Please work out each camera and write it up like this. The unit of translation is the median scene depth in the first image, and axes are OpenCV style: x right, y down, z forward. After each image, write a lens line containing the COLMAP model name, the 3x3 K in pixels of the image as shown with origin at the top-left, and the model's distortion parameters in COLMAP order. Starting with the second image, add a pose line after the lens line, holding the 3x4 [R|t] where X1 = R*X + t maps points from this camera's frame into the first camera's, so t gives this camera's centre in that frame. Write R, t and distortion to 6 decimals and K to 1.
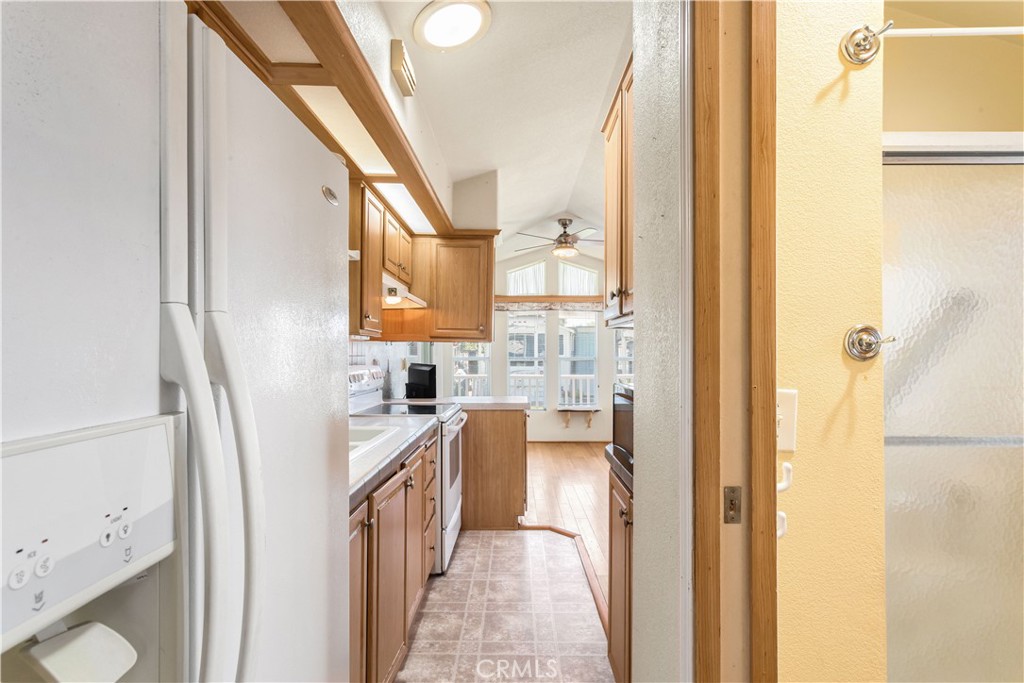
lens RADIAL K [[501.3, 0, 511.0], [0, 501.3, 350.1], [0, 0, 1]] dist [-0.004013, 0.003254]
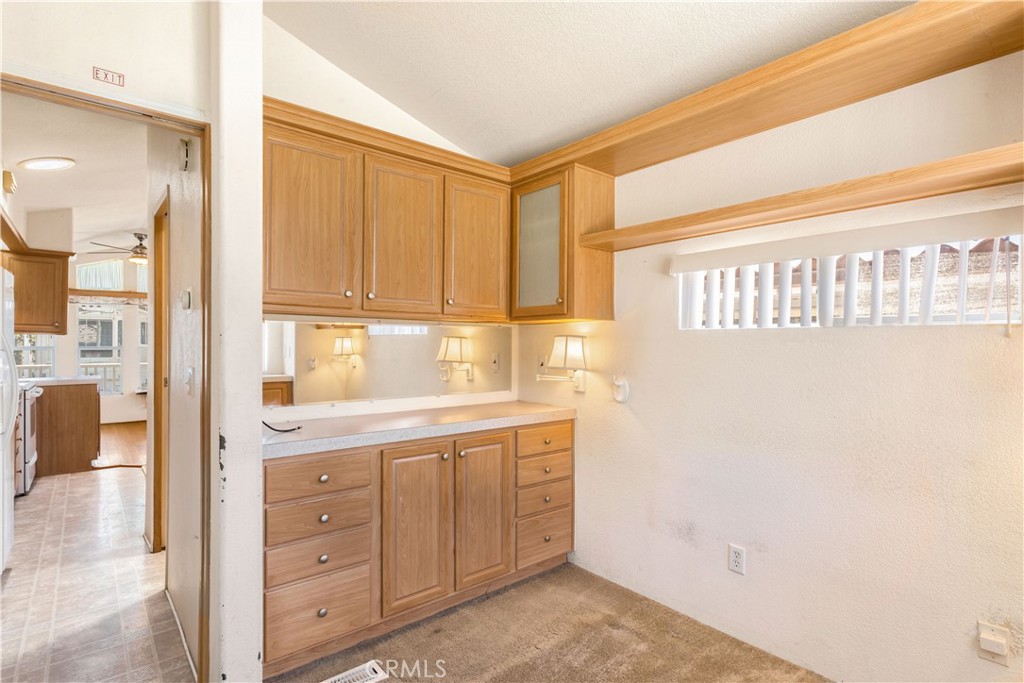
lens RADIAL K [[501.3, 0, 509.8], [0, 501.3, 345.9], [0, 0, 1]] dist [-0.004013, 0.003254]
pose [[0.755107, 0.000939, 0.655600, -0.020817], [-0.009455, 0.999911, 0.009458, -0.010767], [-0.655533, -0.013340, 0.755049, -0.787467]]
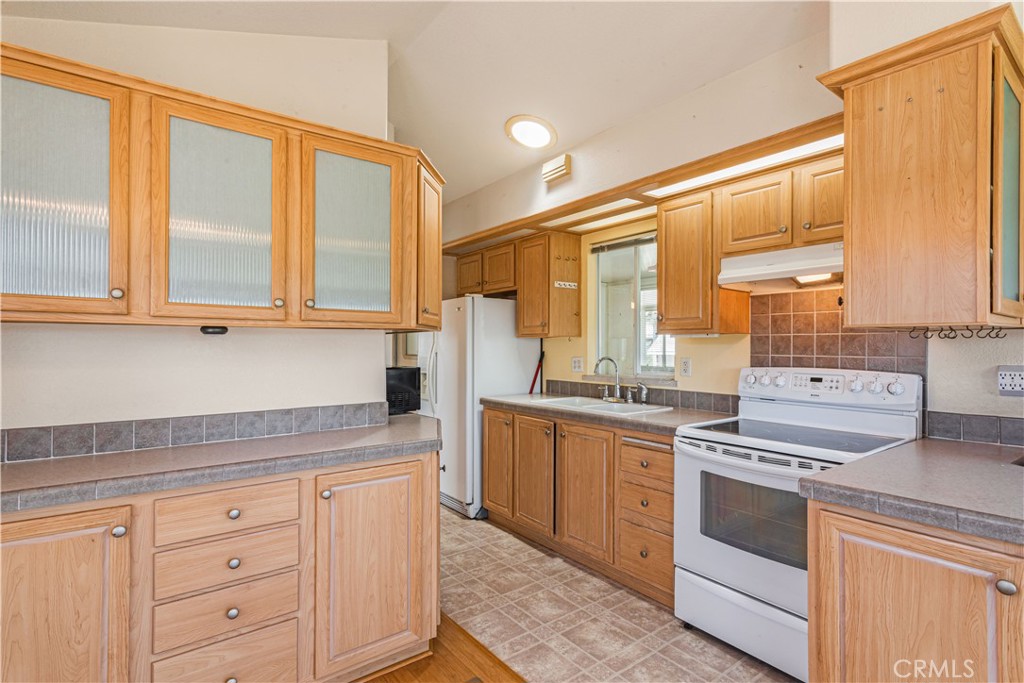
lens RADIAL K [[501.3, 0, 513.2], [0, 501.3, 340.0], [0, 0, 1]] dist [-0.004013, 0.003254]
pose [[-0.788160, -0.006061, -0.615441, 0.445339], [0.002039, 0.999920, -0.012458, -0.002941], [0.615468, -0.011074, -0.788084, 1.126468]]
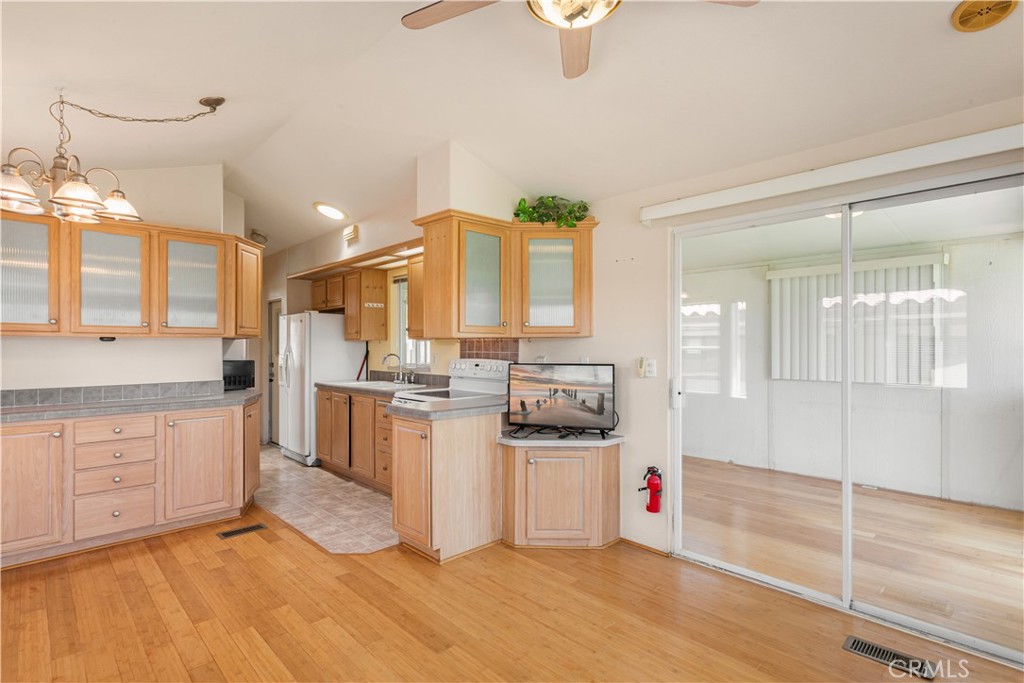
lens RADIAL K [[501.3, 0, 513.2], [0, 501.3, 343.3], [0, 0, 1]] dist [-0.004013, 0.003254]
pose [[-0.713681, -0.000478, -0.700471, 0.486418], [0.005790, 0.999962, -0.006581, -0.000955], [0.700447, -0.008753, -0.713651, 1.730239]]
